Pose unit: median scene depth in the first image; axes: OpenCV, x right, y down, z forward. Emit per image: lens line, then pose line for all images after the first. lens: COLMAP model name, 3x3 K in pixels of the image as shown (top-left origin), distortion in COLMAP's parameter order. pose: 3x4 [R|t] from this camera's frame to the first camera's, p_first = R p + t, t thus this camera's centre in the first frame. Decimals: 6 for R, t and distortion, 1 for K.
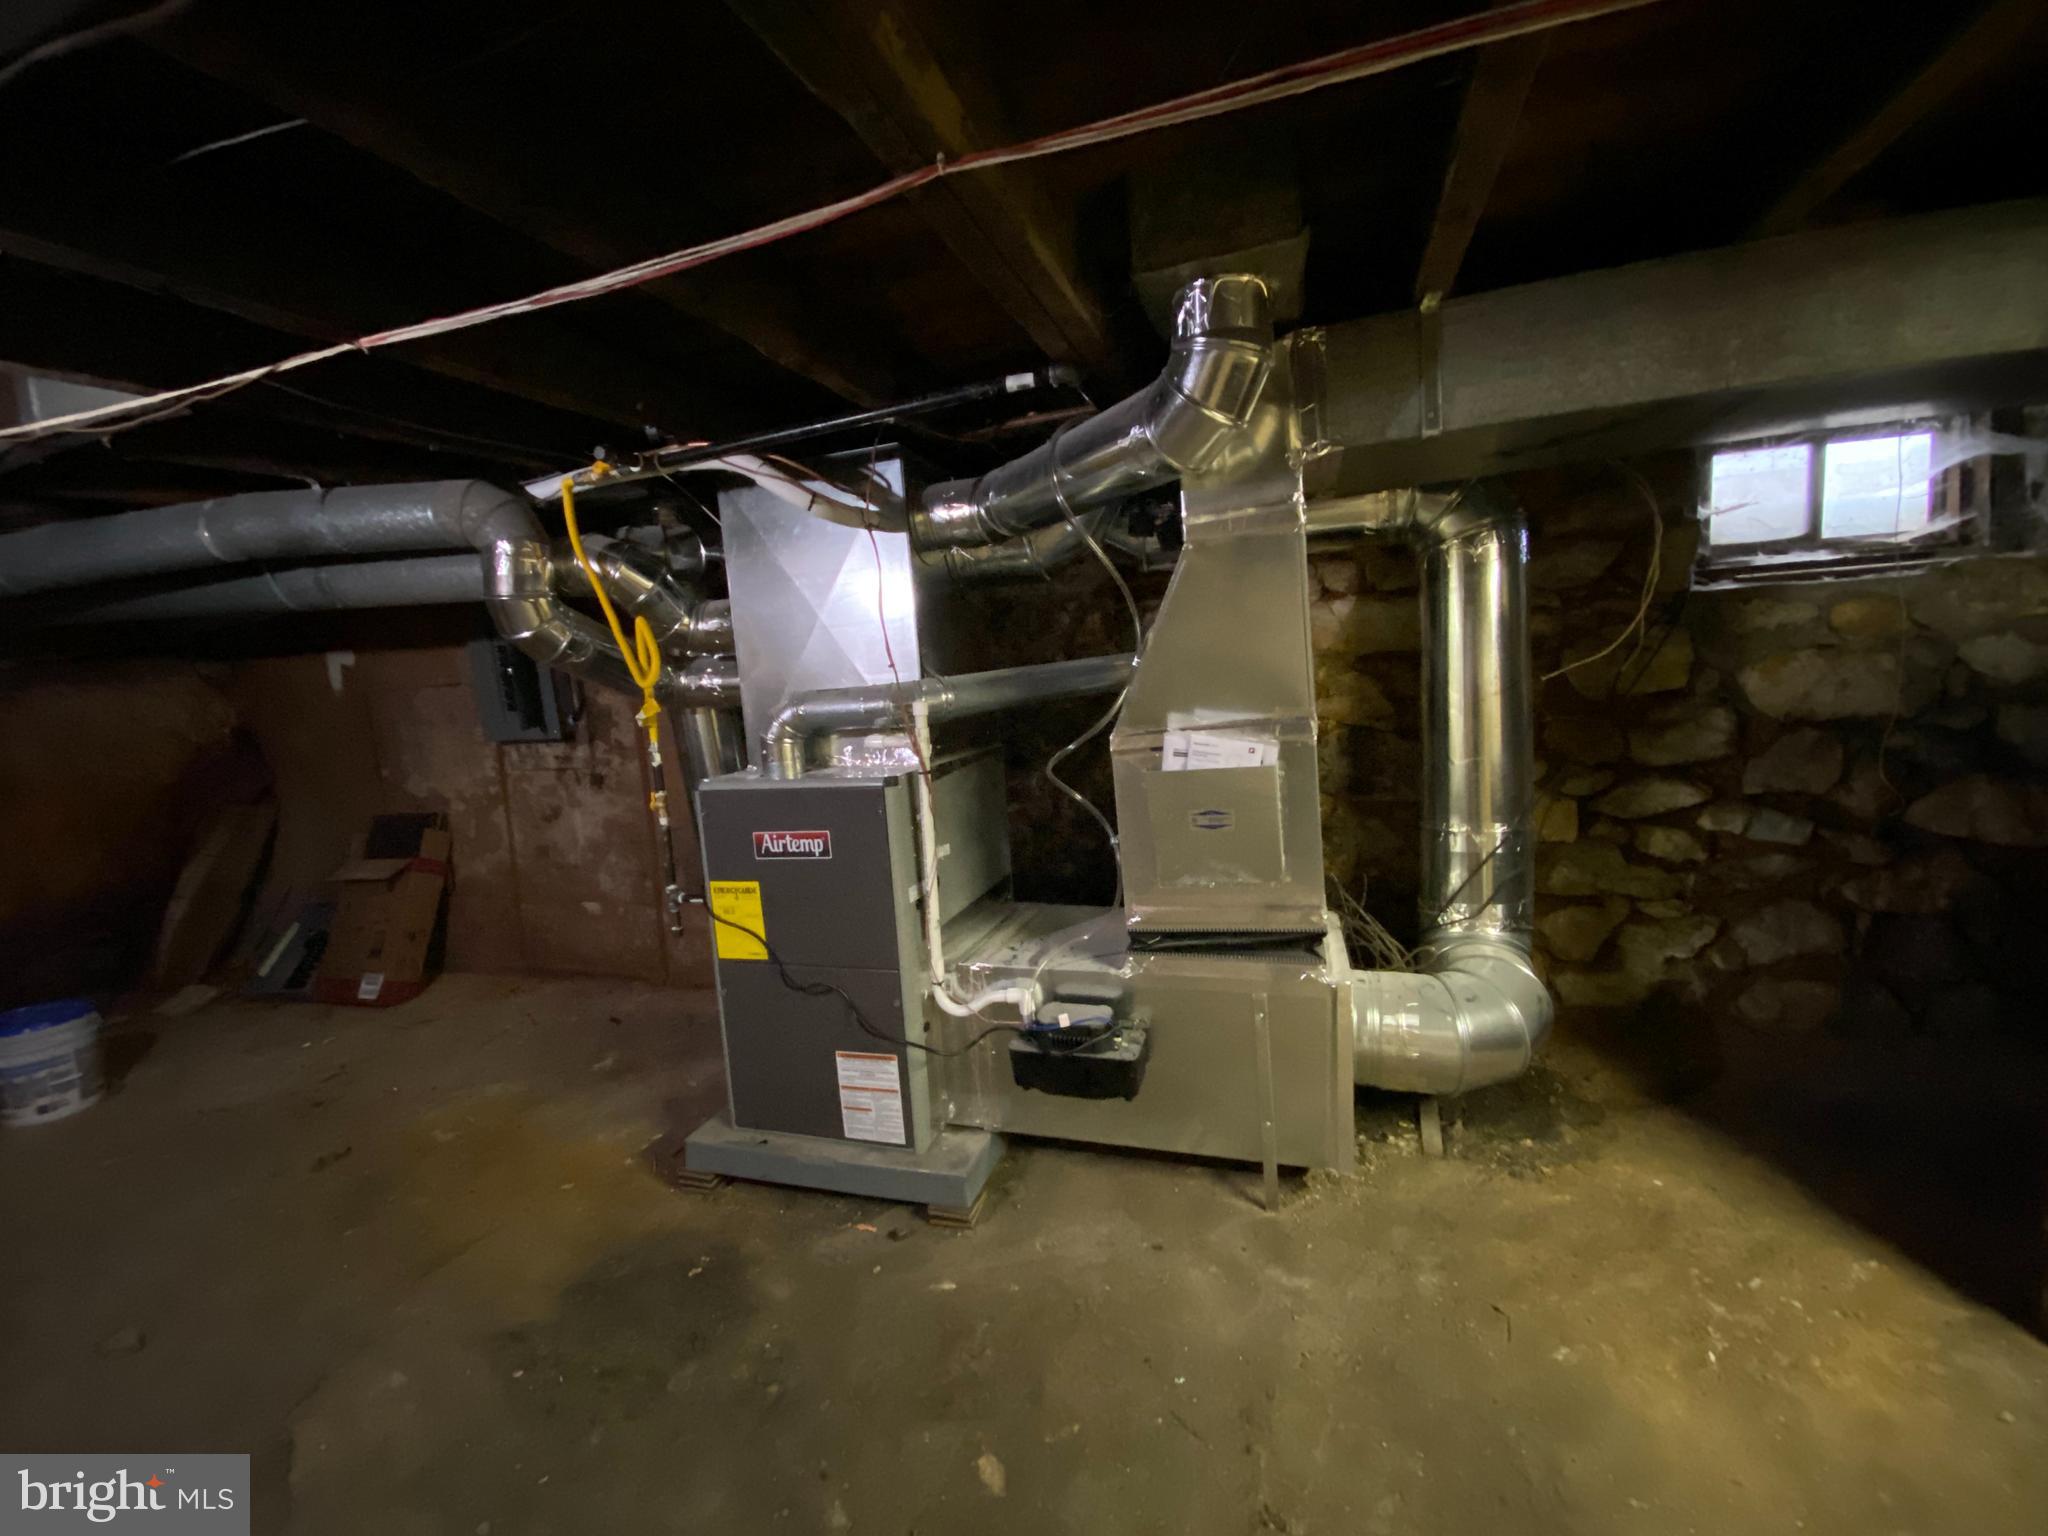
lens RADIAL K [[827.1, 0, 1028.2], [0, 827.1, 765.4], [0, 0, 1]] dist [0.008396, -0.014313]
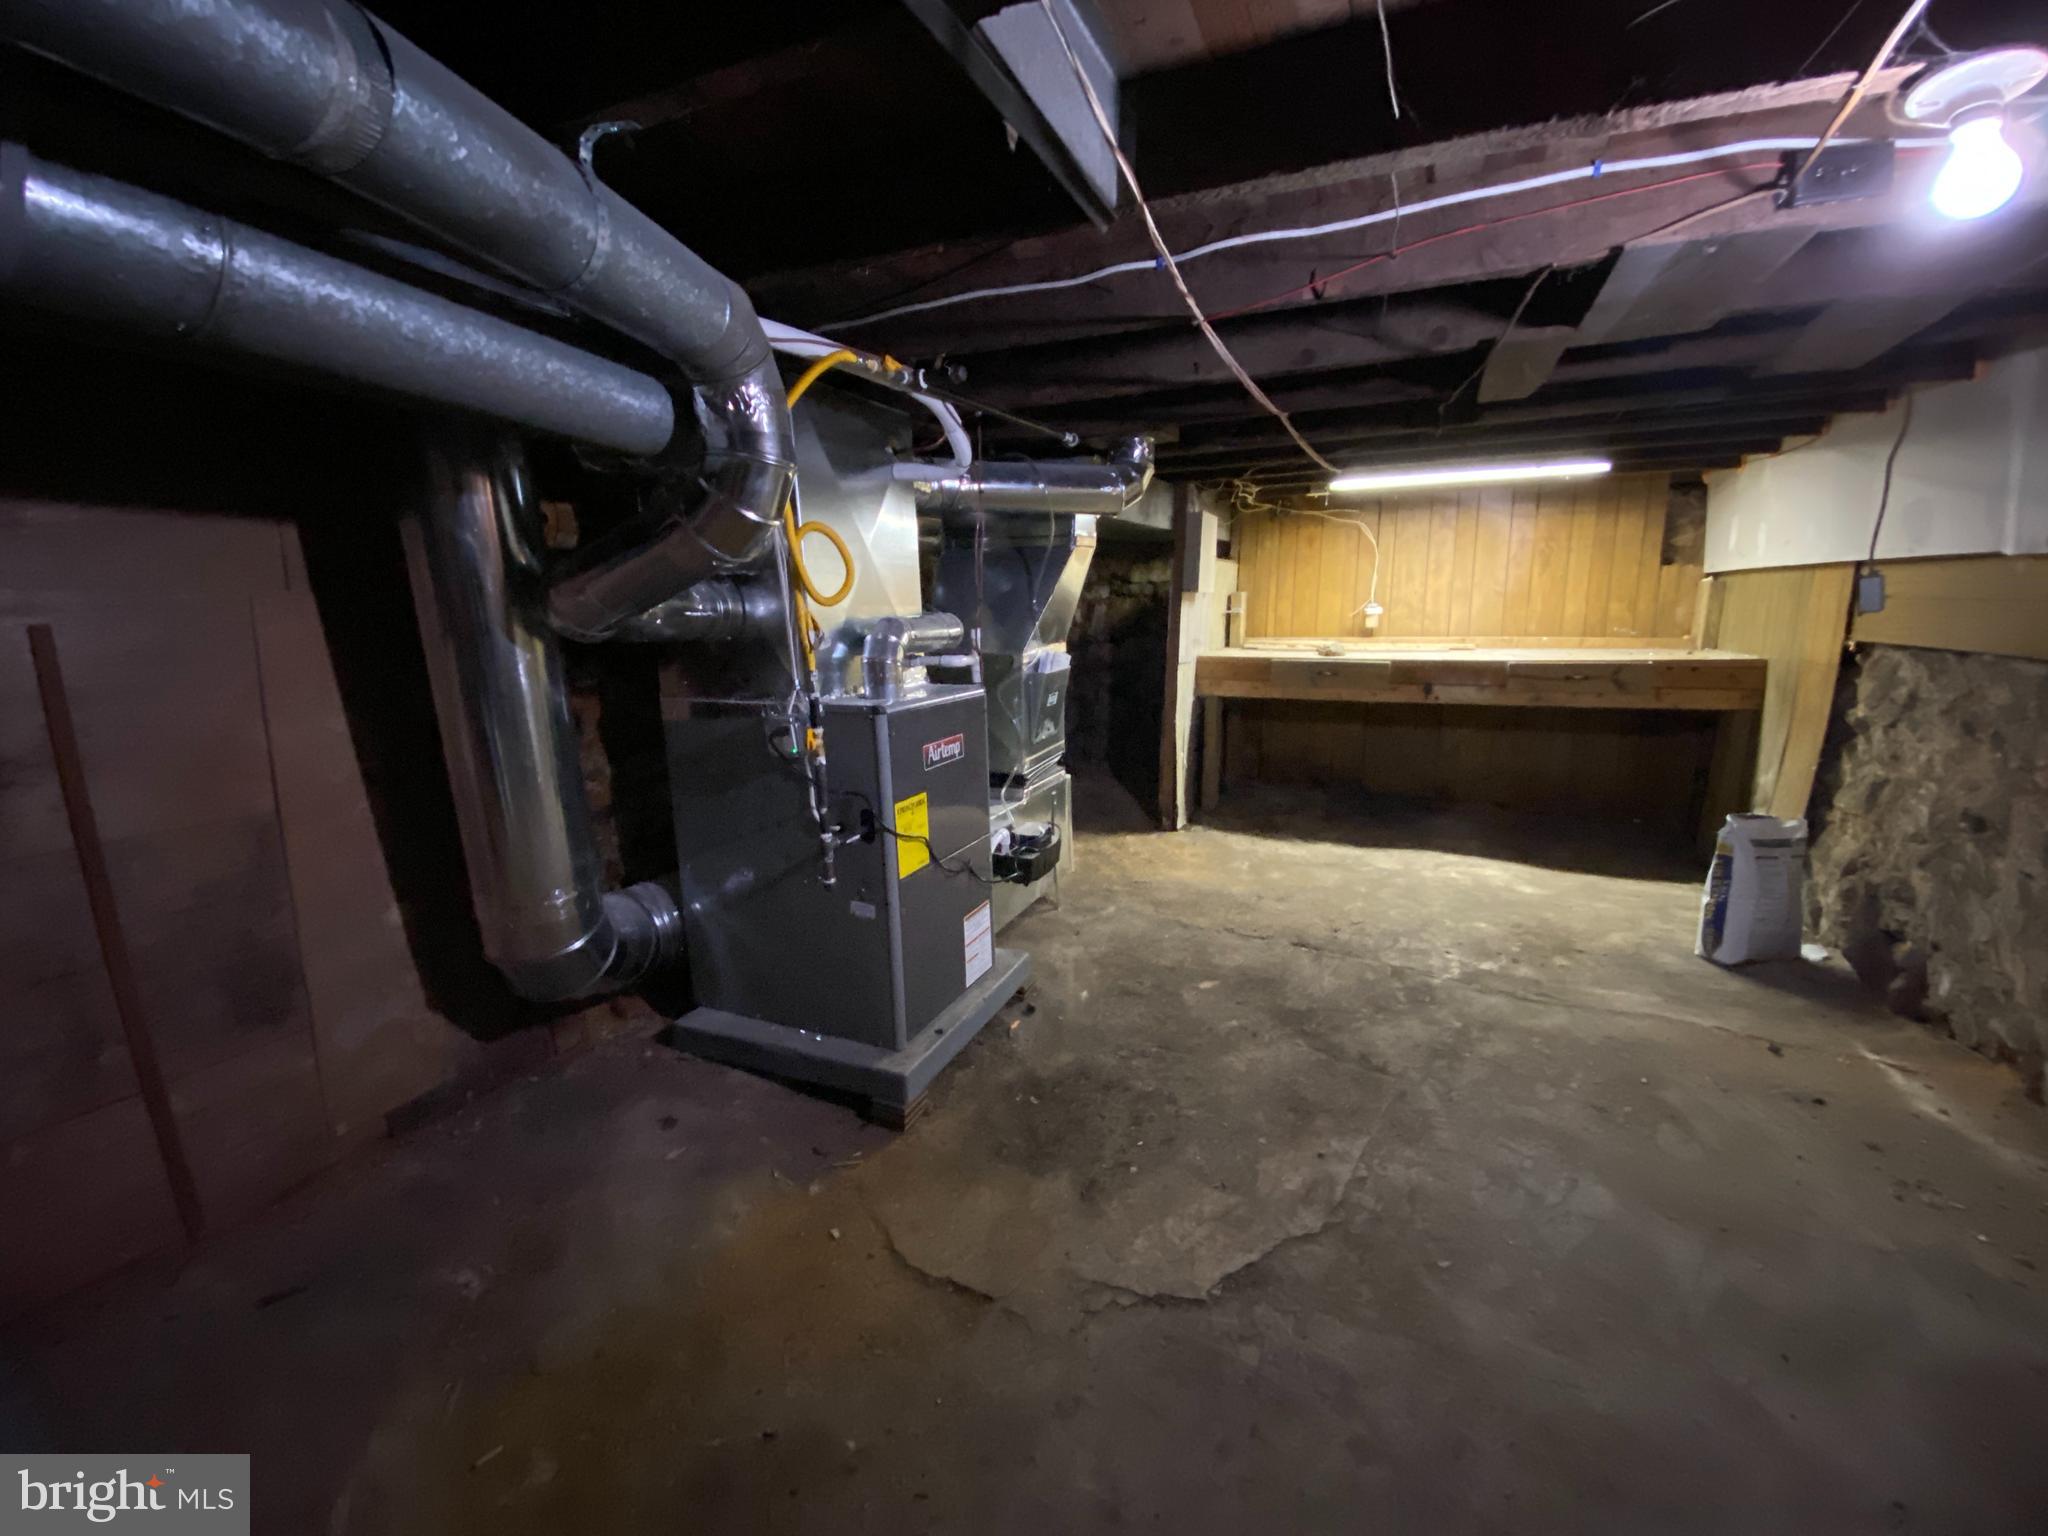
lens RADIAL K [[827.1, 0, 1031.0], [0, 827.1, 776.2], [0, 0, 1]] dist [0.008396, -0.014313]
pose [[0.108160, -0.138949, 0.984375, -1.397425], [0.137067, 0.982812, 0.123668, 0.004625], [-0.984639, 0.121549, 0.125346, 0.732529]]
